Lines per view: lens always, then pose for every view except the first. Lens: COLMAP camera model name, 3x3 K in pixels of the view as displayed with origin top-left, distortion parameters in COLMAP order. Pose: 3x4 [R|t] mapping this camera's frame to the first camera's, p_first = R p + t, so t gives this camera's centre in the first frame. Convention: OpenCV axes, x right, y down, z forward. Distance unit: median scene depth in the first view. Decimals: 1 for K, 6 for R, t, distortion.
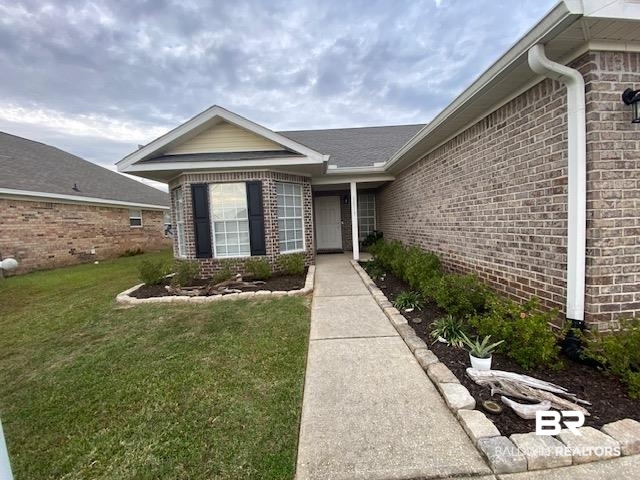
lens RADIAL K [[261.1, 0, 320.0], [0, 261.1, 240.0], [0, 0, 1]] dist [-0.037005, -0.000713]
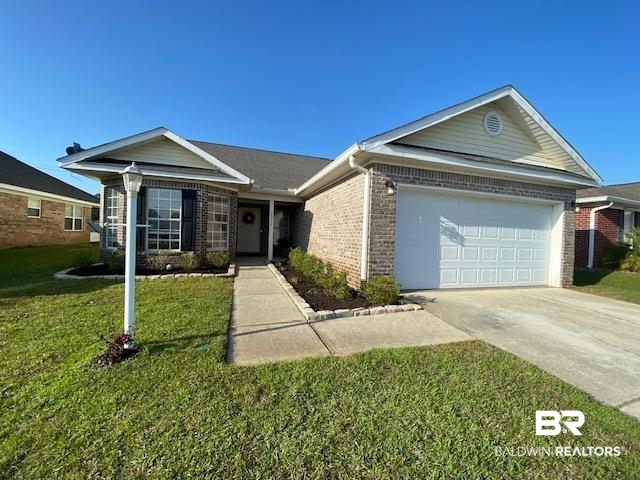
lens RADIAL K [[261.1, 0, 320.0], [0, 261.1, 240.0], [0, 0, 1]] dist [-0.037005, -0.000713]
pose [[0.951054, 0.074496, 0.299910, -0.017361], [-0.061226, 0.996694, -0.053416, 0.034627], [-0.302897, 0.032439, 0.952471, -0.334953]]
